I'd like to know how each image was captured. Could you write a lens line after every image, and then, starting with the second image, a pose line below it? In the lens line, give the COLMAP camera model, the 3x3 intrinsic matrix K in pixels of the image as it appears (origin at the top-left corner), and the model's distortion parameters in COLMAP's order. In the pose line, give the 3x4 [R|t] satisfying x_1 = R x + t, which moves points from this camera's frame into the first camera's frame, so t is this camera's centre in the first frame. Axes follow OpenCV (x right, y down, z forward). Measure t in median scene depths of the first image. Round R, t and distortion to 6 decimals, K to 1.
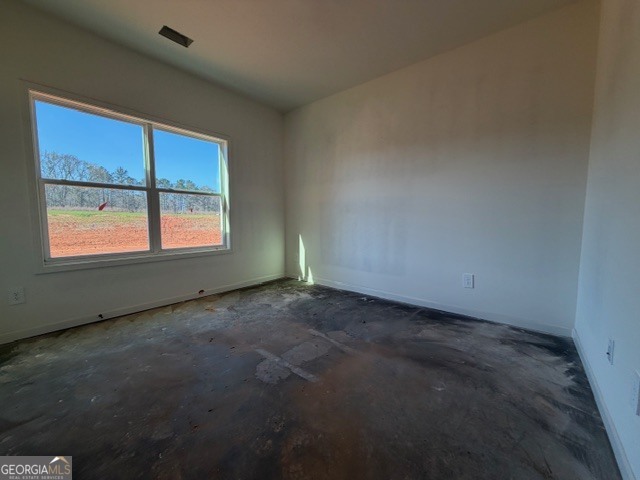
lens RADIAL K [[255.2, 0, 318.2], [0, 255.2, 239.6], [0, 0, 1]] dist [-0.001268, 0.000028]
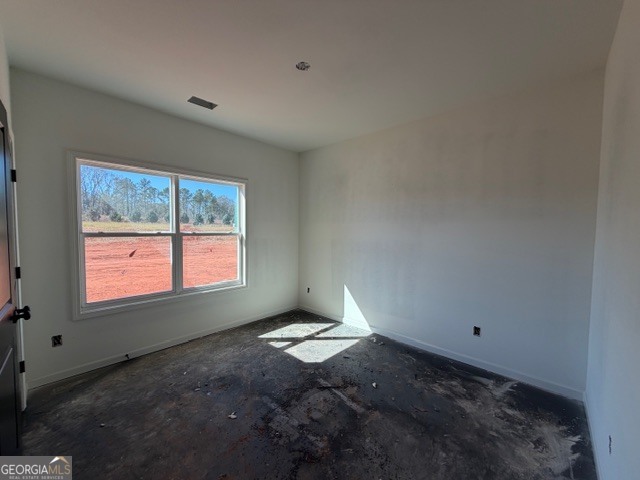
lens RADIAL K [[255.2, 0, 318.2], [0, 255.2, 239.6], [0, 0, 1]] dist [-0.001268, 0.000028]
pose [[0.998453, 0.014724, -0.053623, 0.009153], [-0.016437, 0.999364, -0.031636, -0.153273], [0.053123, 0.032468, 0.998060, -0.050789]]
